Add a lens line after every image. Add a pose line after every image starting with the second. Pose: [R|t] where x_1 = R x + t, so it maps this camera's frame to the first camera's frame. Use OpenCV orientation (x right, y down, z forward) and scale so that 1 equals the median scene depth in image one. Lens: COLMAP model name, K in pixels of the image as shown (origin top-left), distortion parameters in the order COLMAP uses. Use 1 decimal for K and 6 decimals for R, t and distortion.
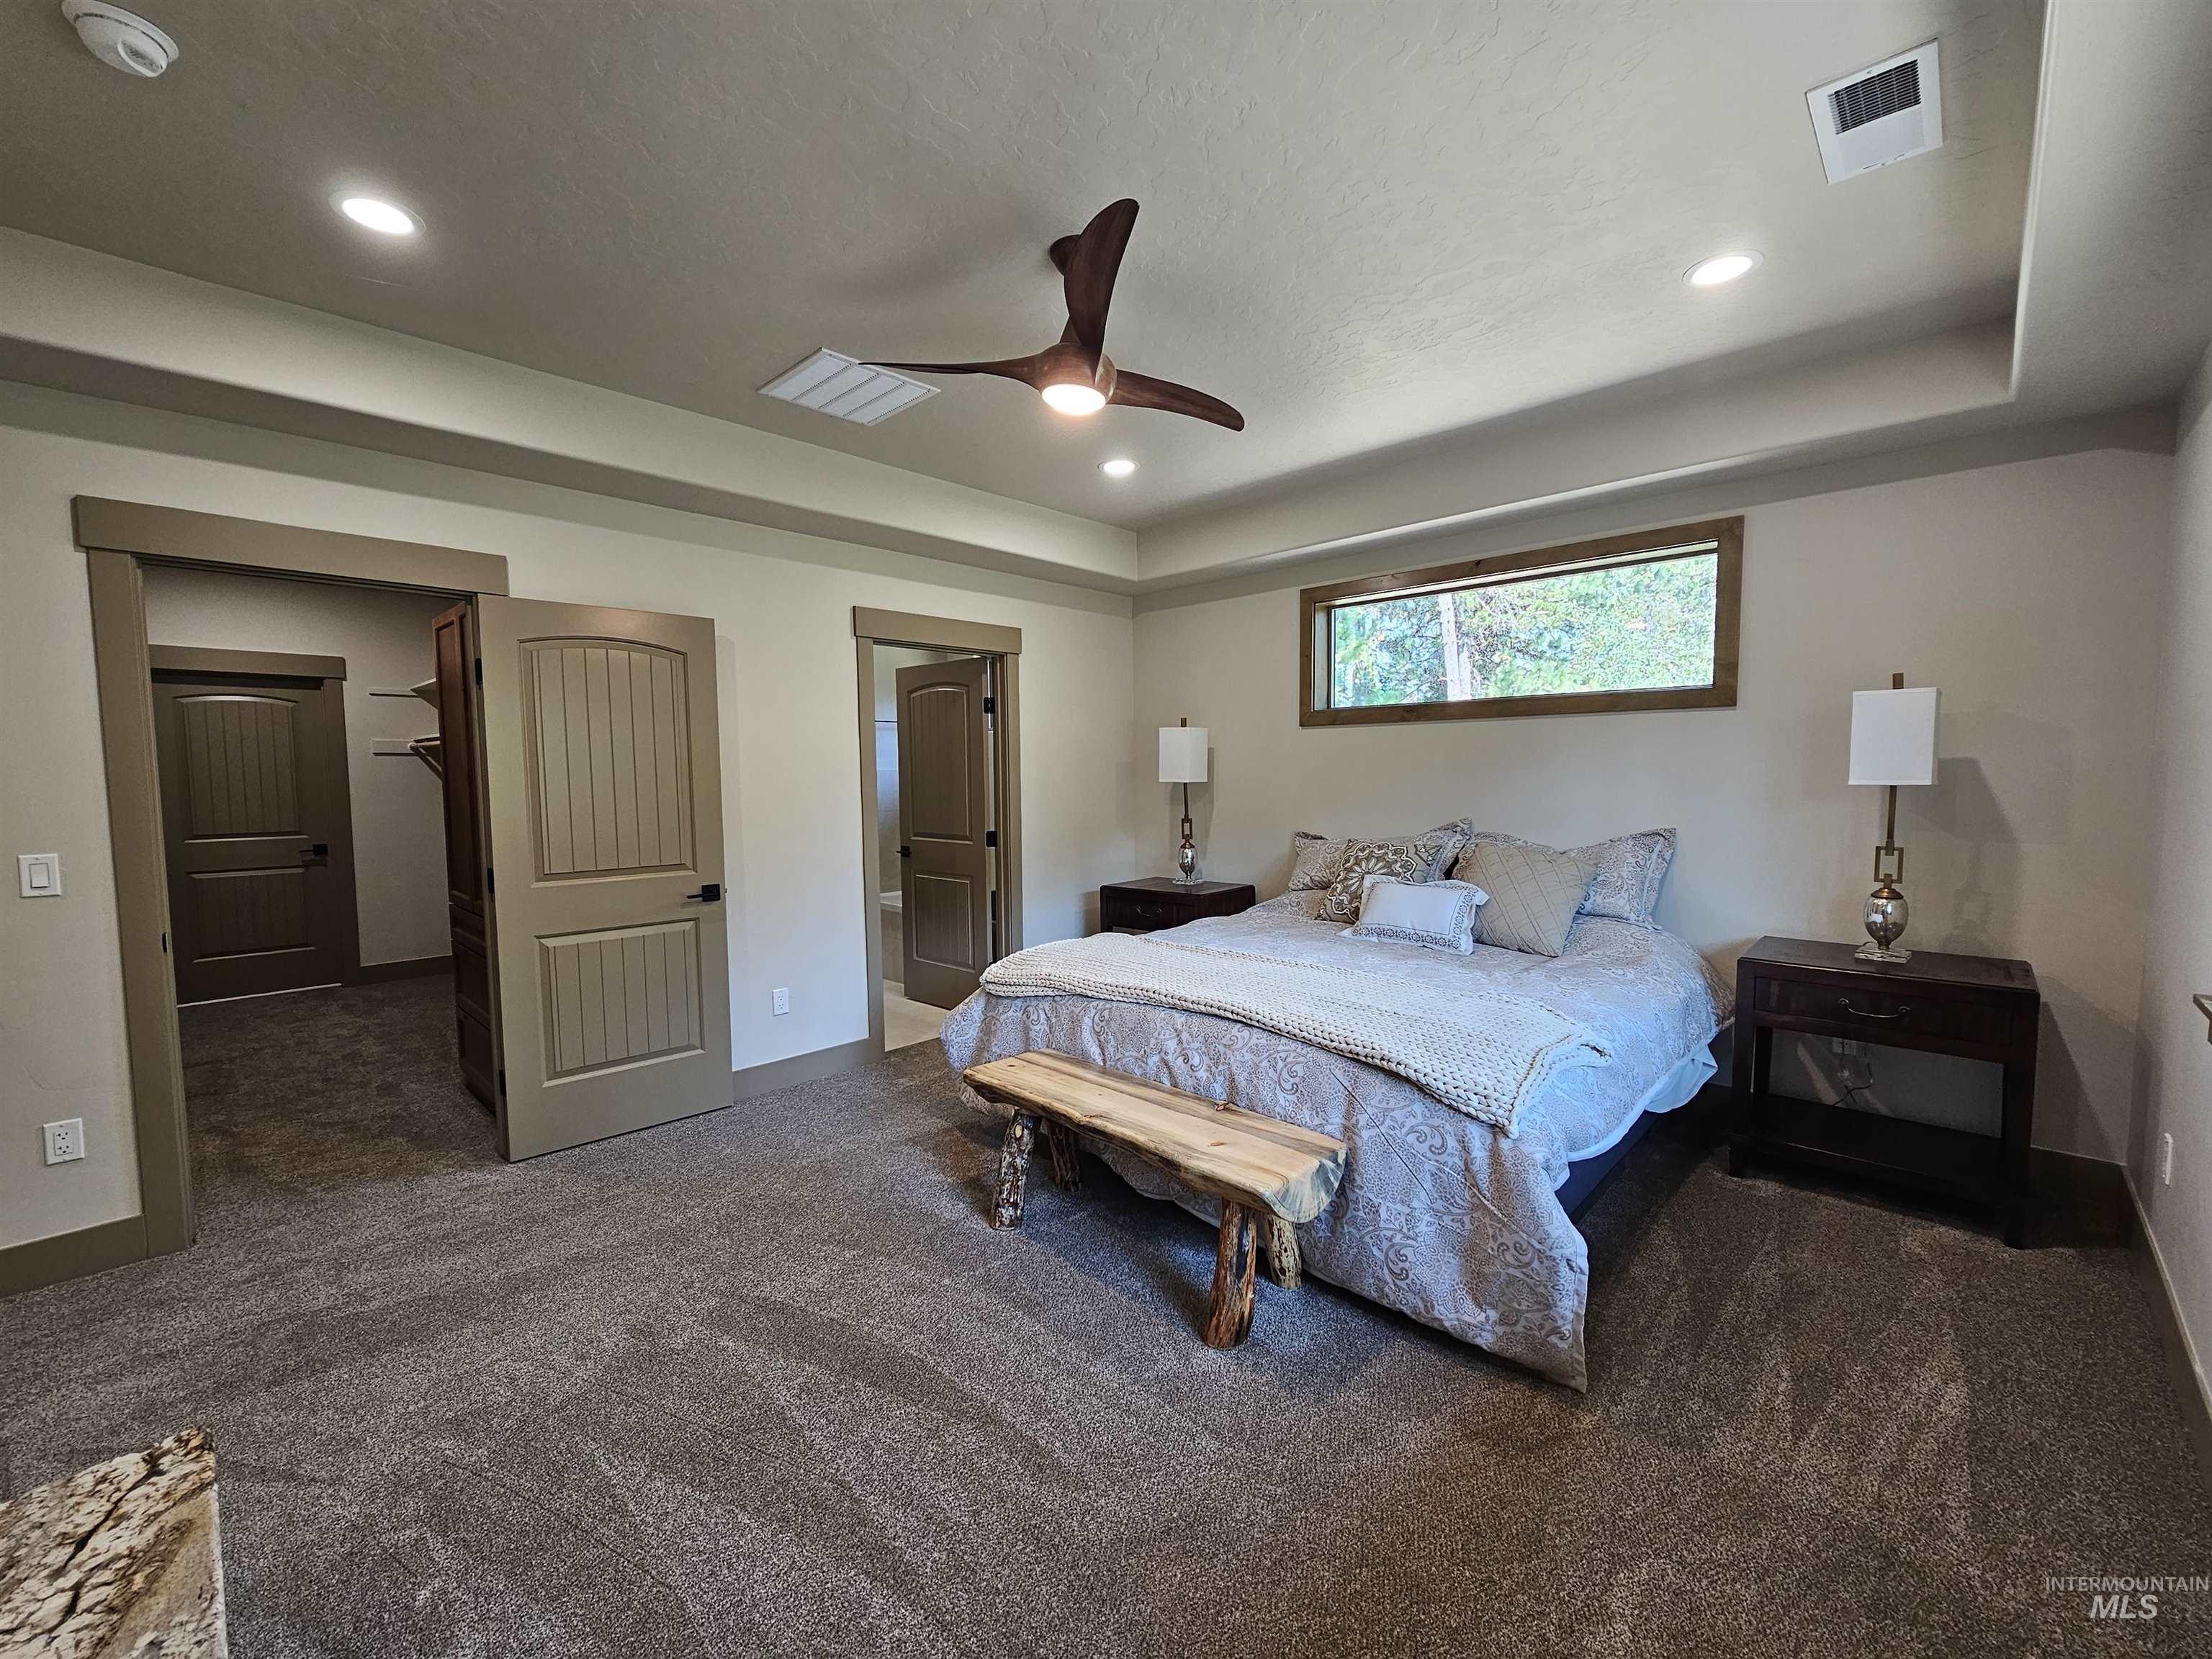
lens RADIAL K [[900.7, 0, 1103.0], [0, 900.7, 835.5], [0, 0, 1]] dist [-0.000200, -0.001019]
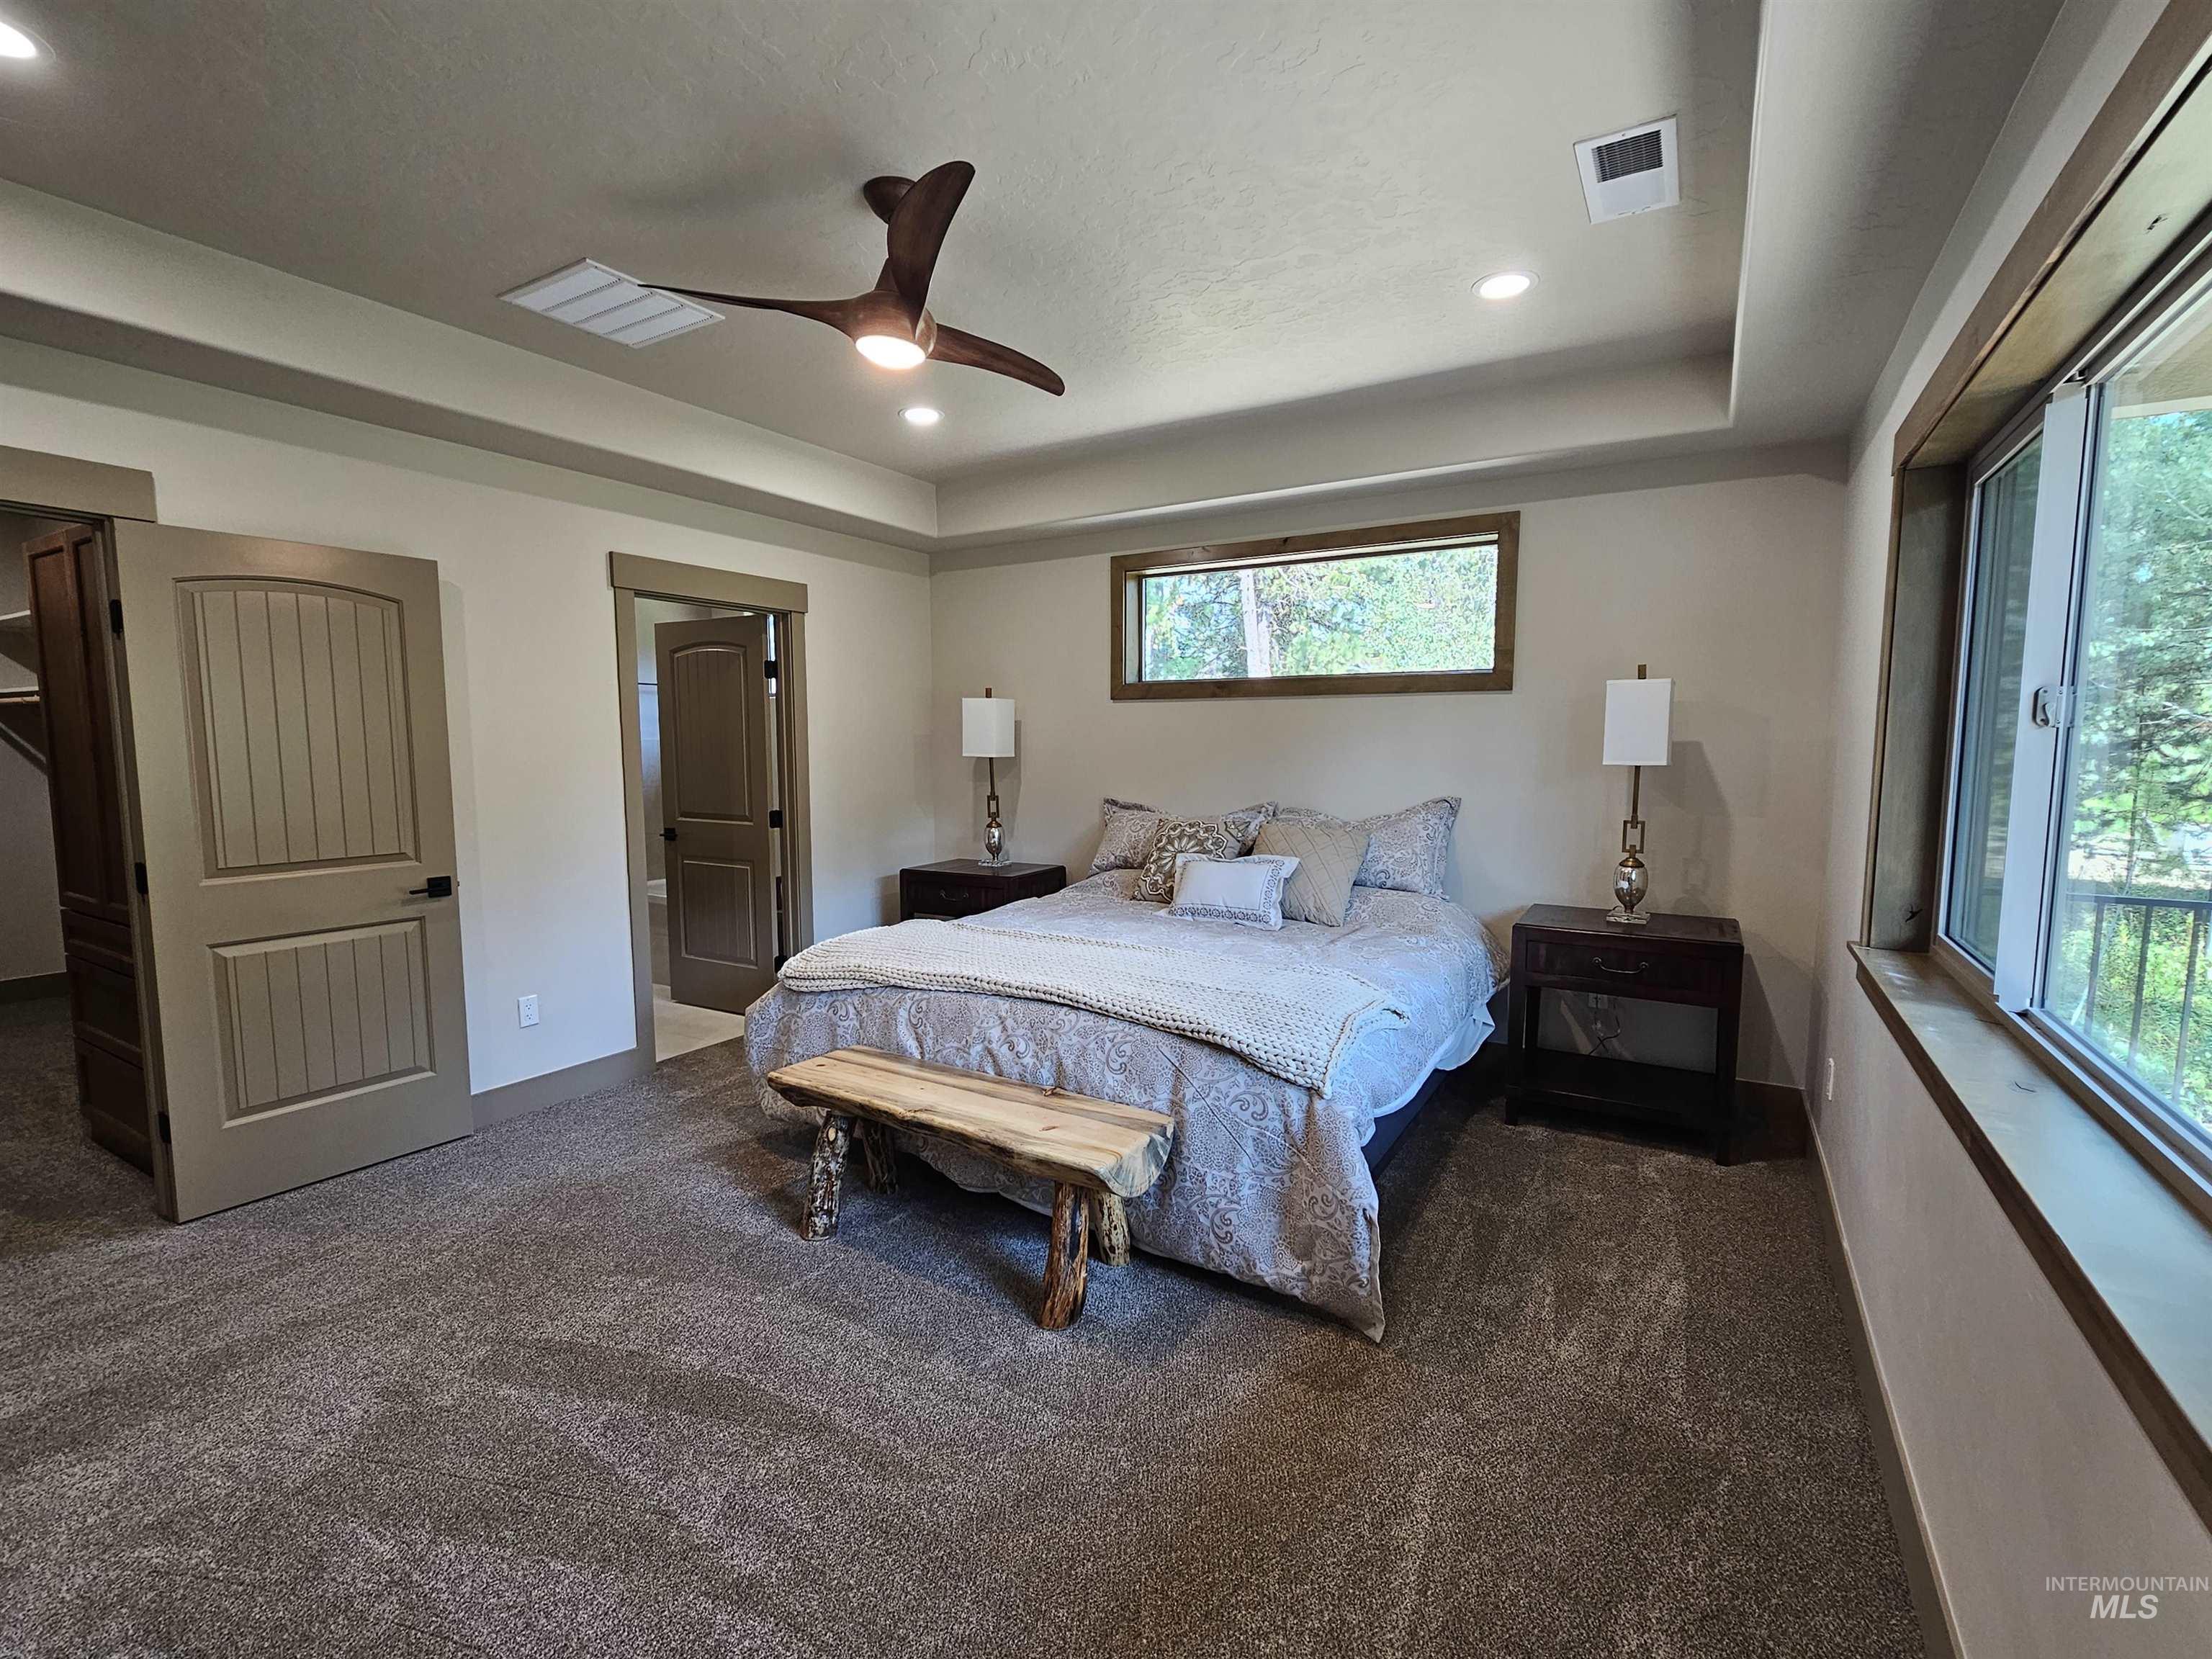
lens RADIAL K [[988.7, 0, 1103.8], [0, 988.7, 839.7], [0, 0, 1]] dist [-0.005395, 0.004618]
pose [[0.975116, -0.013180, 0.221302, -0.042506], [0.006844, 0.999545, 0.029369, -0.004869], [-0.221589, -0.027124, 0.974763, -0.053694]]
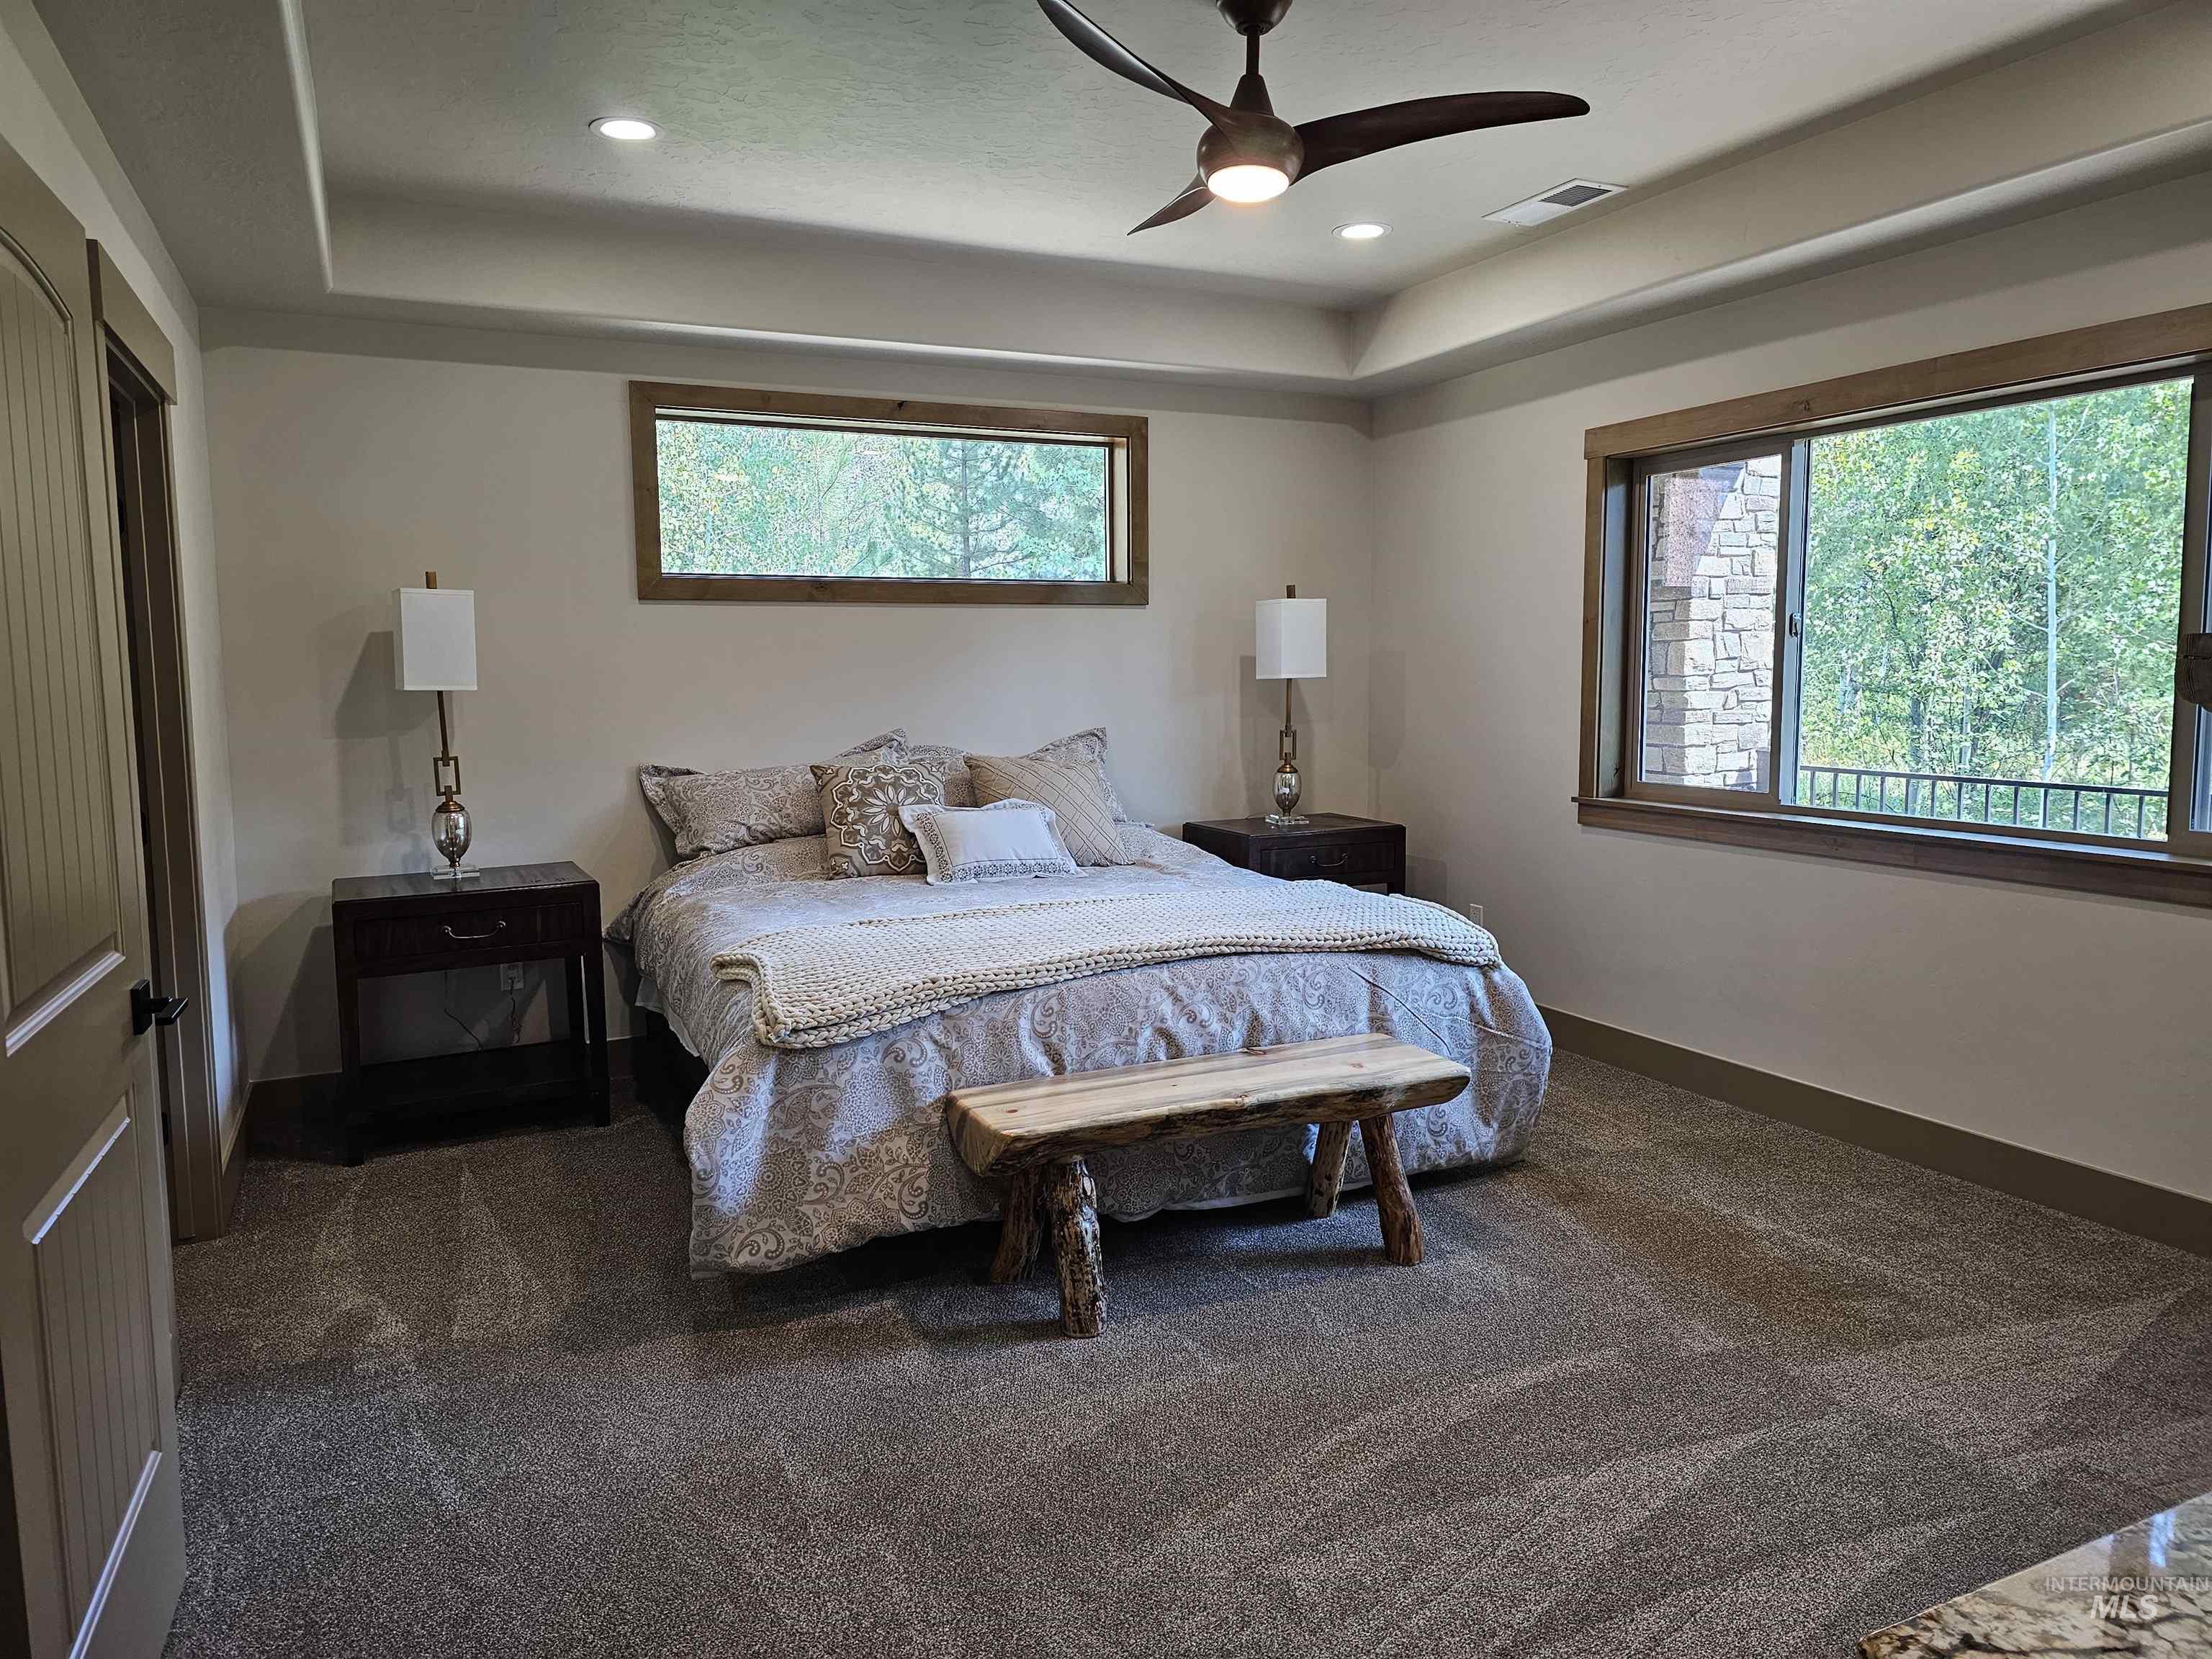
lens RADIAL K [[1477.7, 0, 1099.4], [0, 1477.7, 806.1], [0, 0, 1]] dist [0.095864, -0.089733]
pose [[0.354594, -0.084955, 0.931153, -1.147855], [0.075144, 0.995232, 0.062186, -0.030750], [-0.931996, 0.047920, 0.359287, 0.576702]]
